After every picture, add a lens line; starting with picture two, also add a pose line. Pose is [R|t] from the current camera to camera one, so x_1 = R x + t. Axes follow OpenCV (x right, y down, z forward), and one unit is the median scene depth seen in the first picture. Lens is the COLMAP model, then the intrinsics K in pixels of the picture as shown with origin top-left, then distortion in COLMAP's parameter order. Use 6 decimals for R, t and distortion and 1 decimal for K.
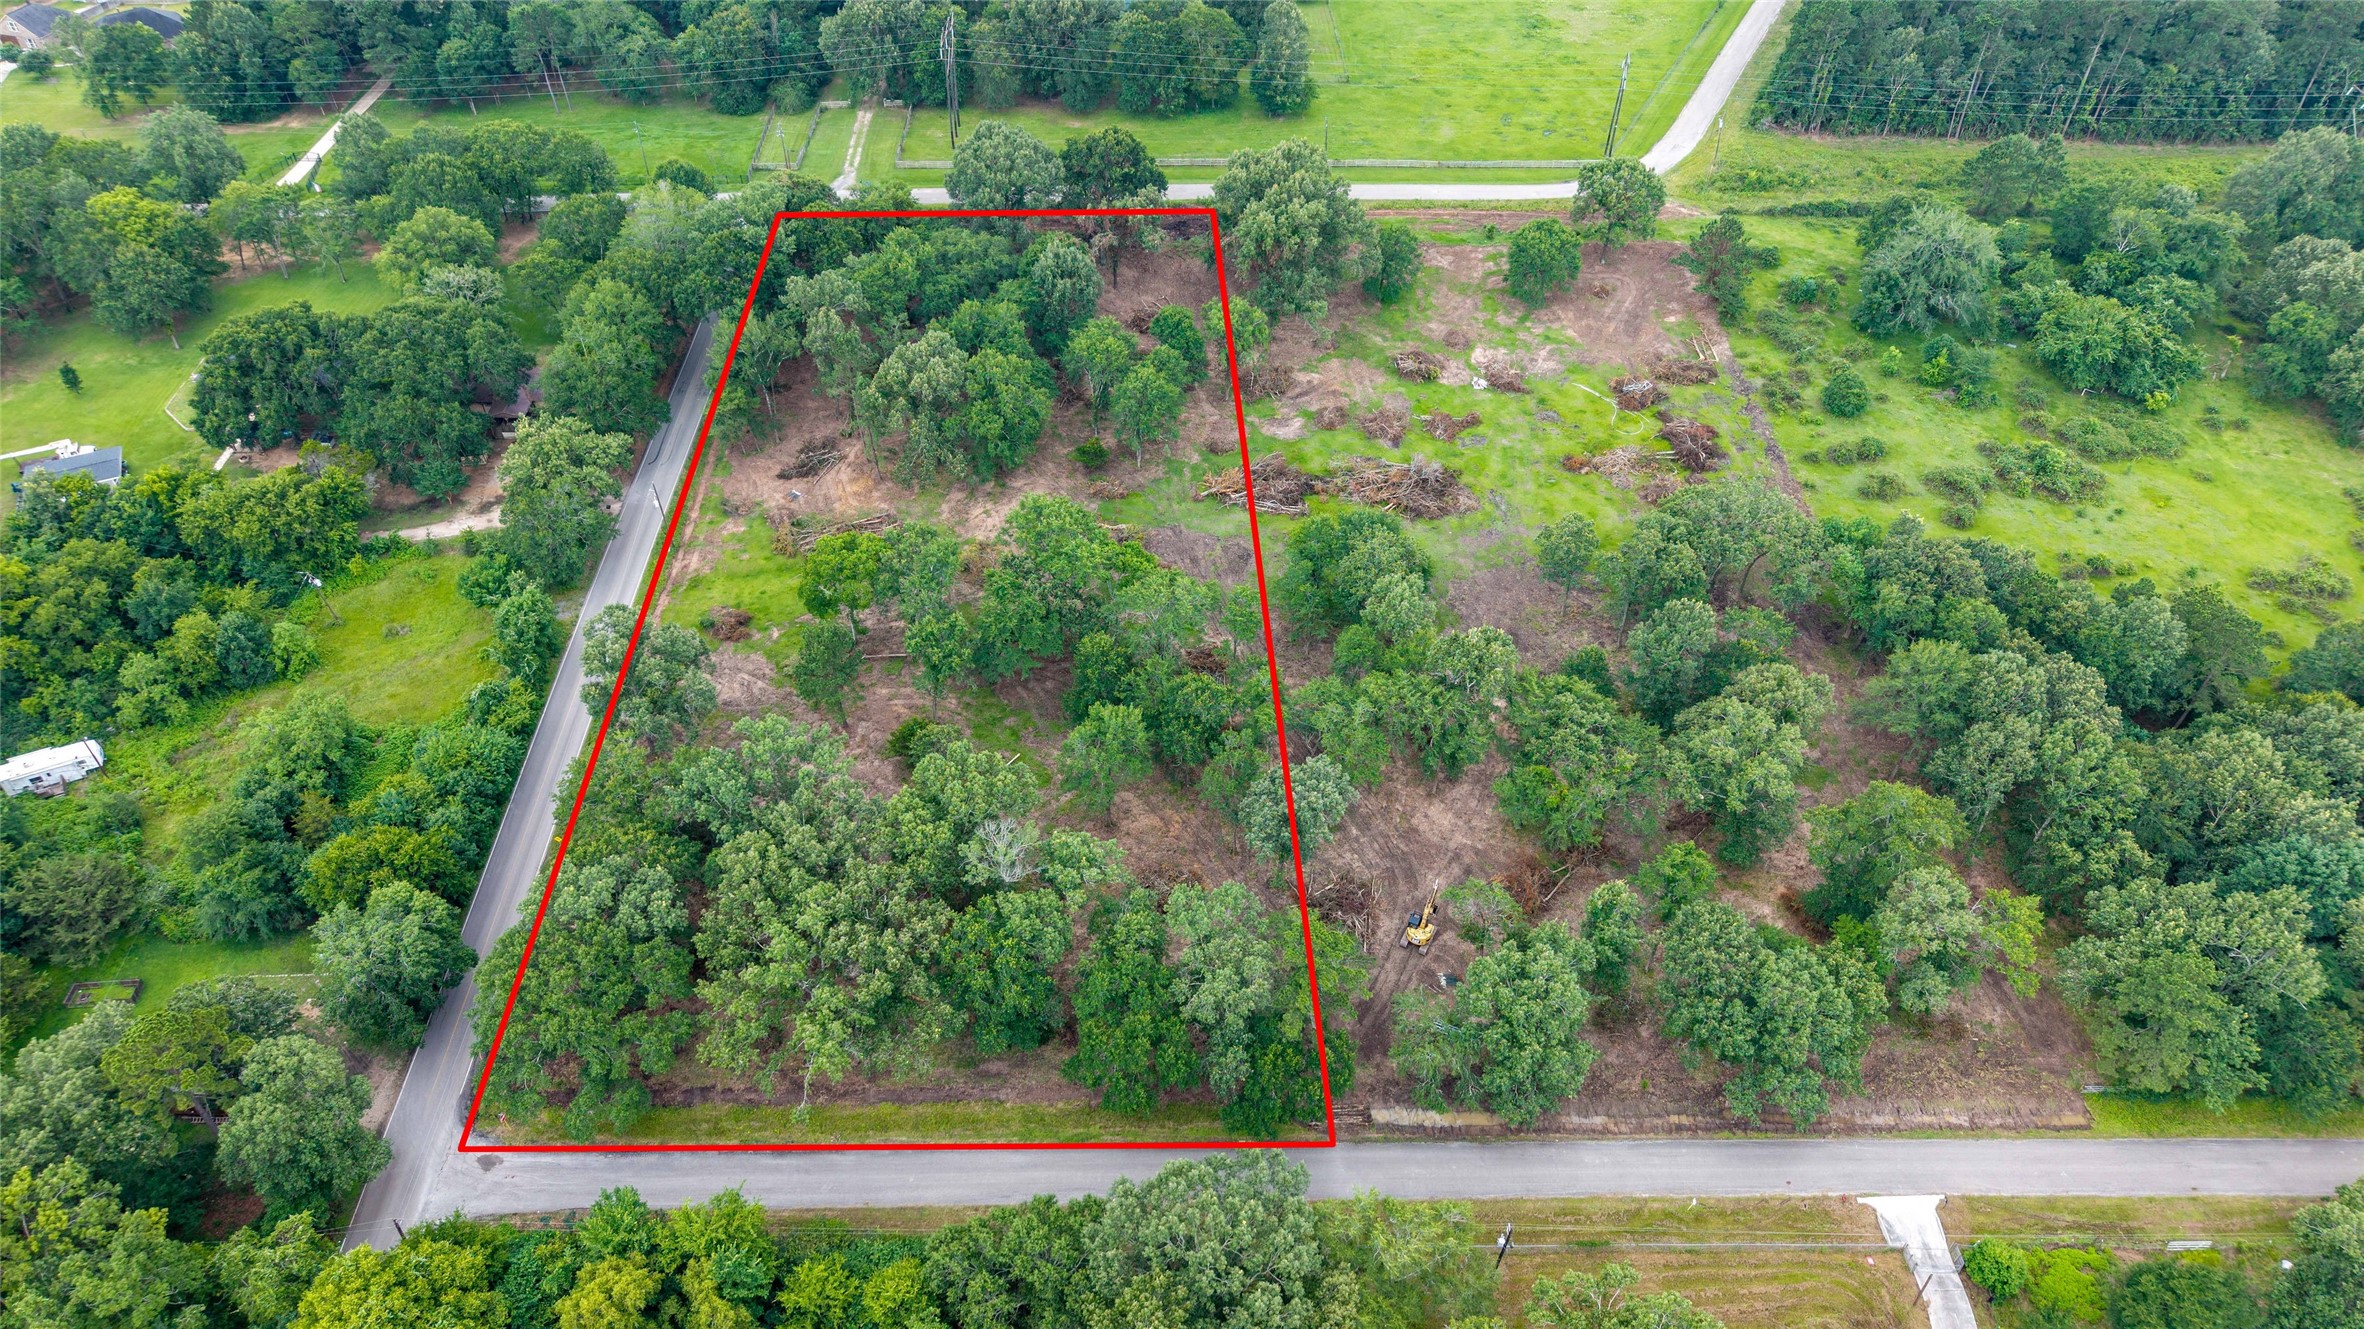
lens RADIAL K [[1588.9, 0, 1178.0], [0, 1588.9, 669.5], [0, 0, 1]] dist [0.002953, -0.001111]
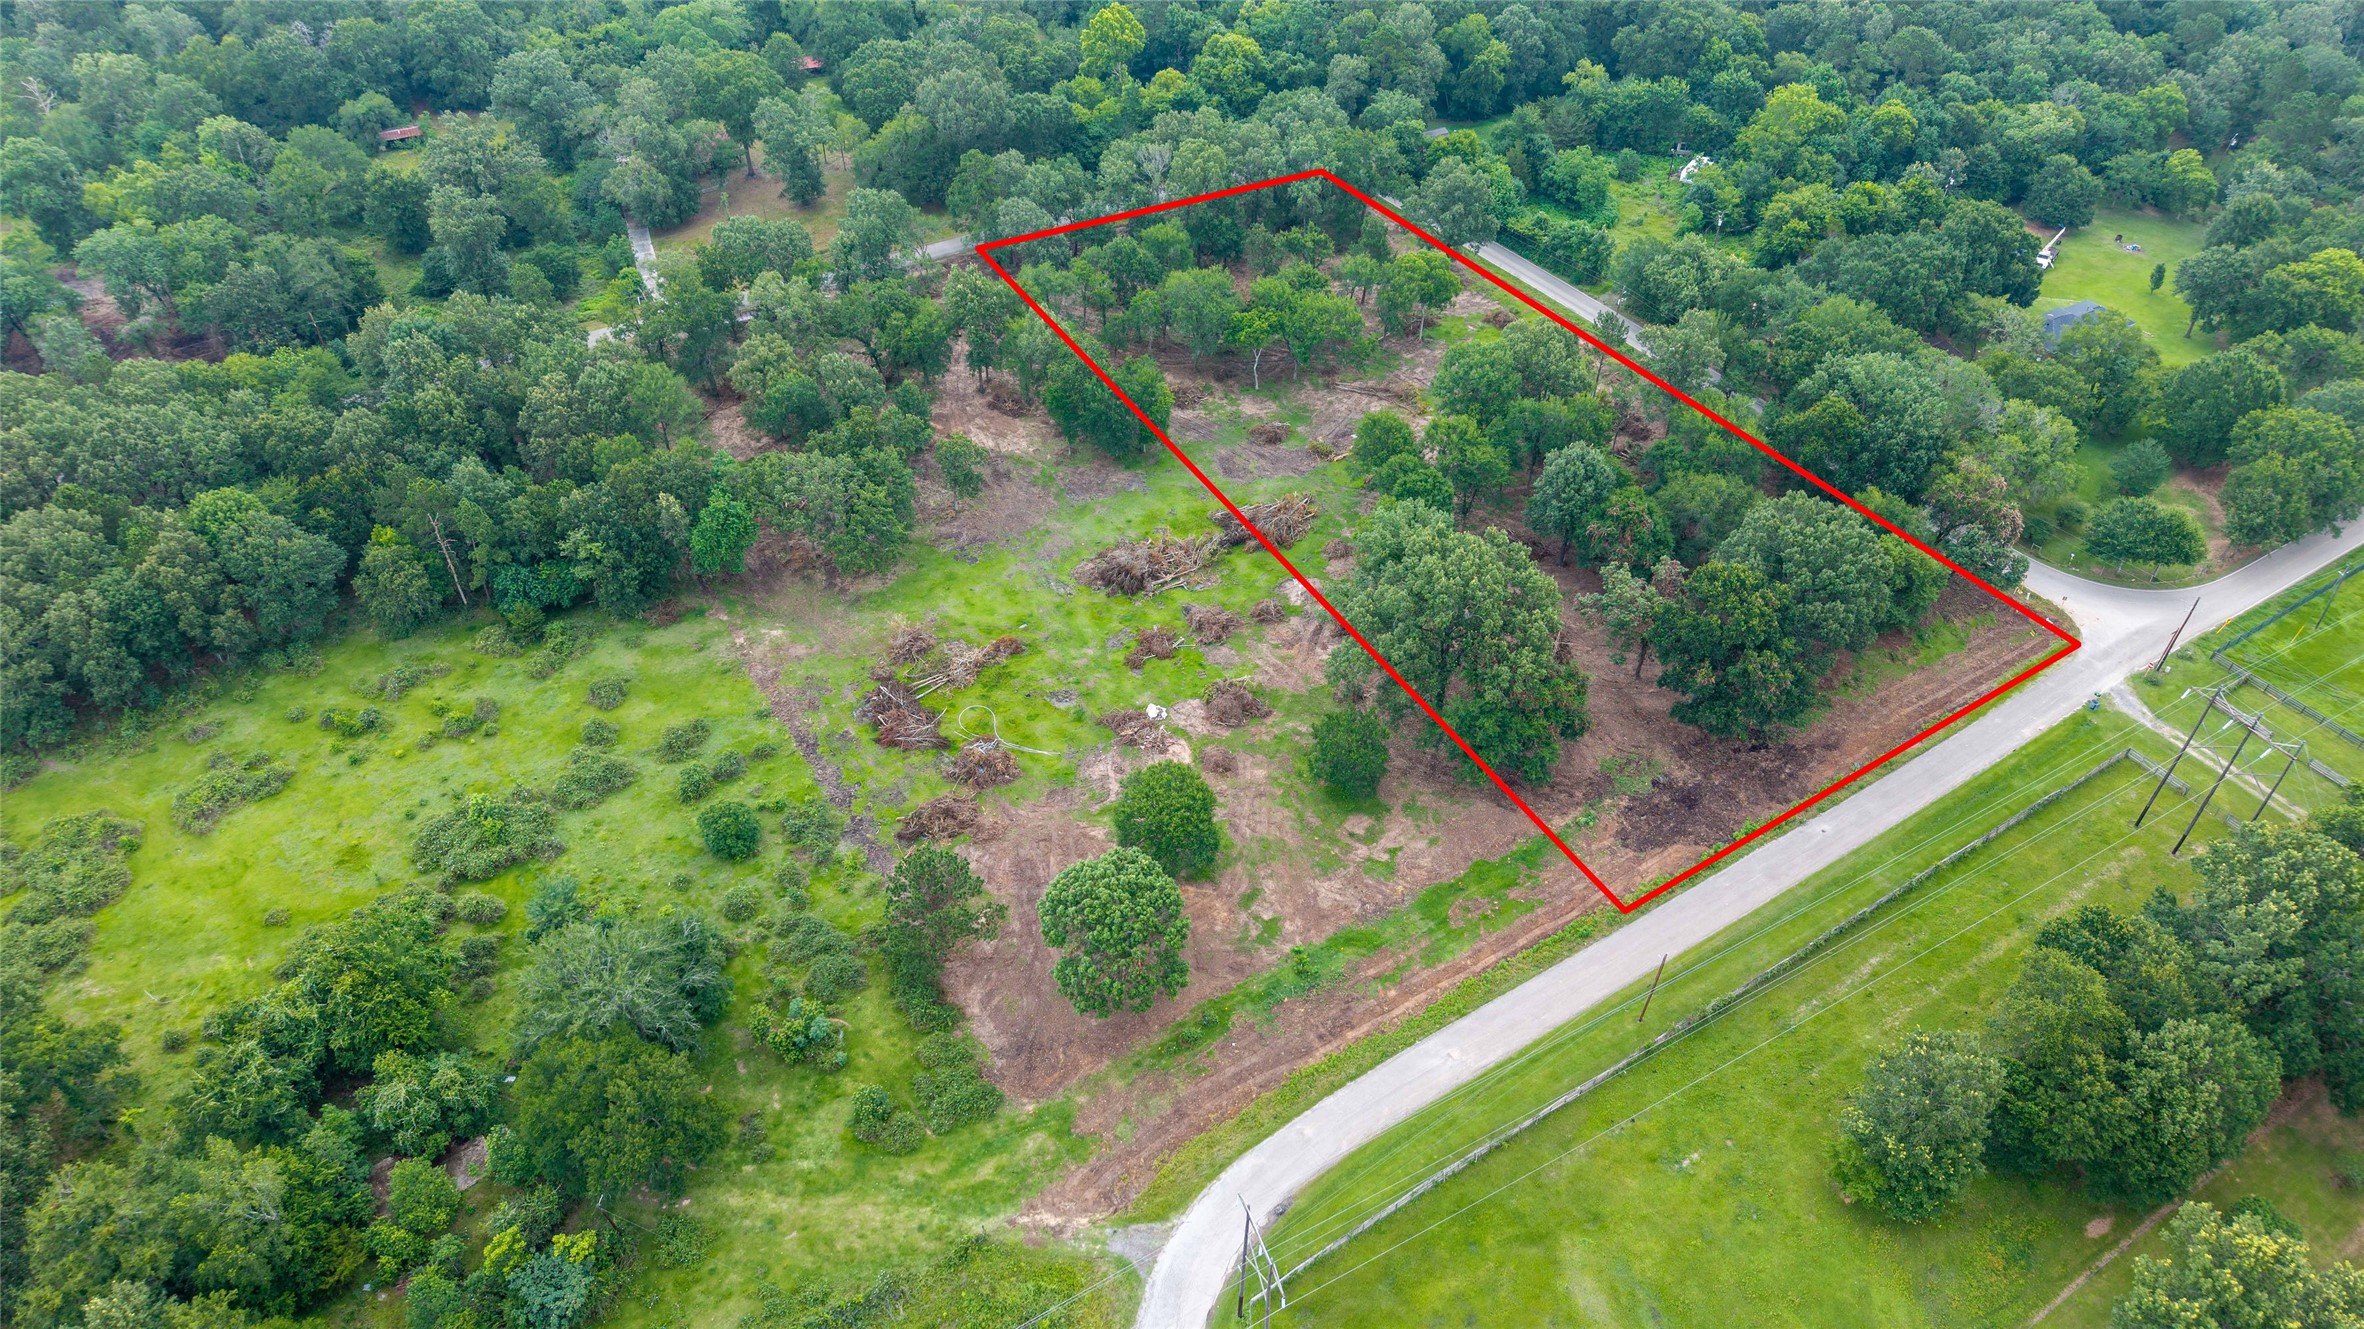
lens RADIAL K [[1582.8, 0, 1179.2], [0, 1582.8, 670.7], [0, 0, 1]] dist [0.018023, -0.026619]
pose [[-0.859375, 0.329063, -0.391399, 0.526050], [-0.357874, 0.159682, 0.920015, -1.005717], [0.365242, 0.930709, -0.019464, 1.057396]]
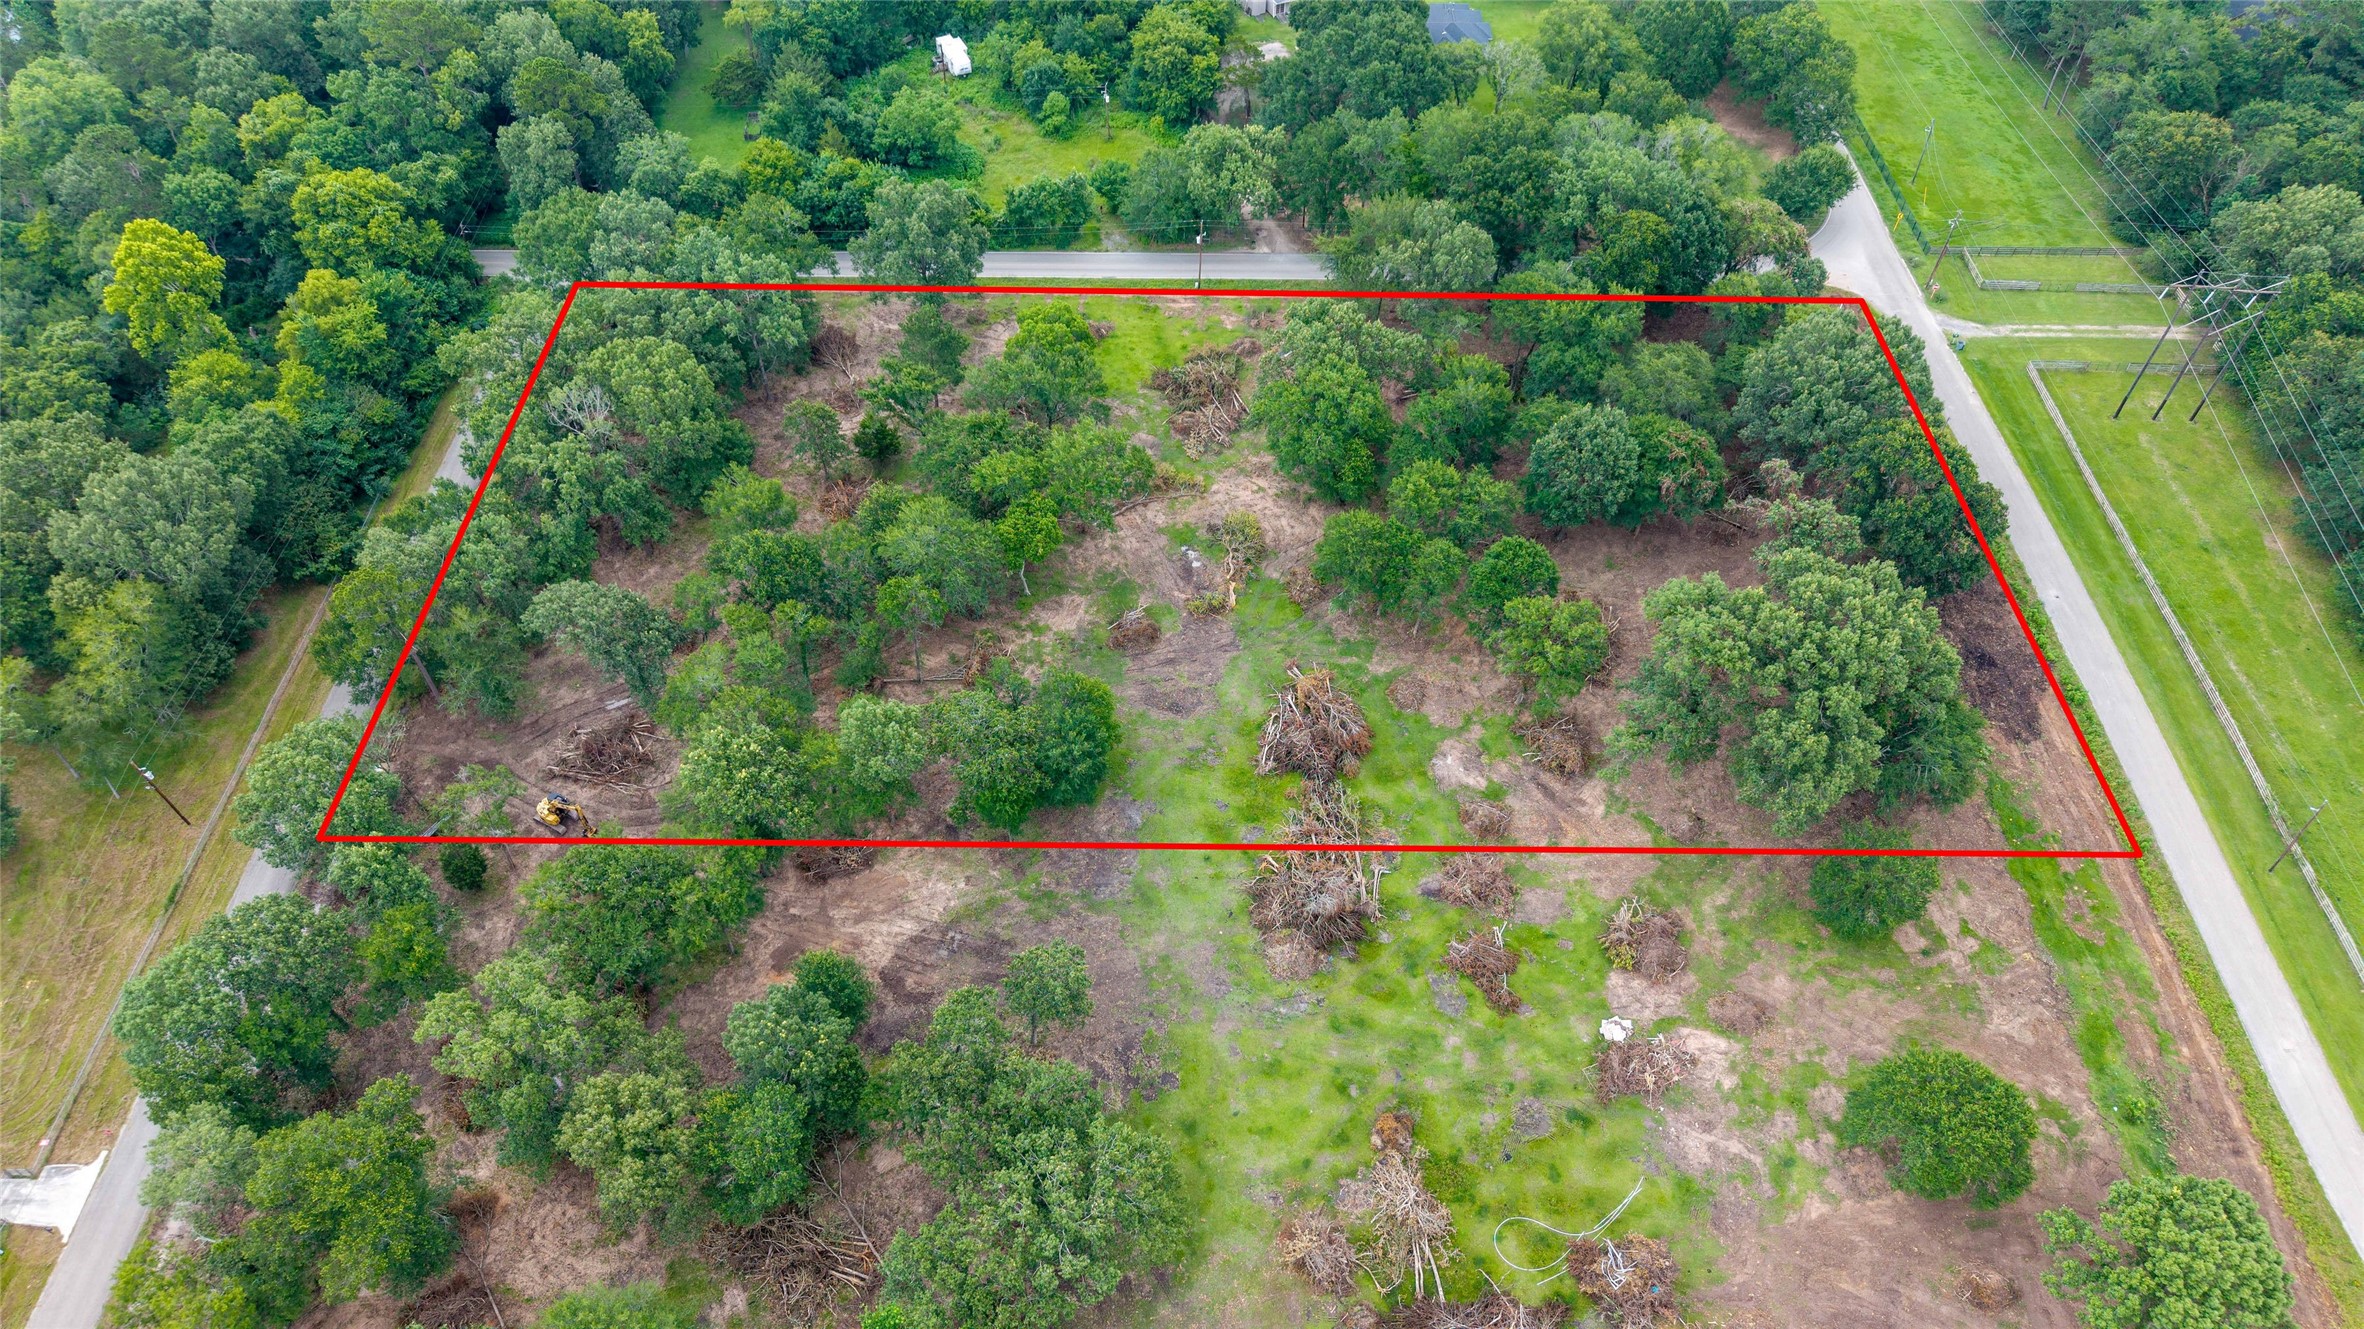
lens RADIAL K [[1588.9, 0, 1178.0], [0, 1588.9, 669.5], [0, 0, 1]] dist [0.002953, -0.001111]
pose [[-0.030942, 0.749029, -0.661814, 0.522209], [-0.687431, 0.464719, 0.558100, -0.494413], [0.725591, 0.472220, 0.500526, 0.539792]]
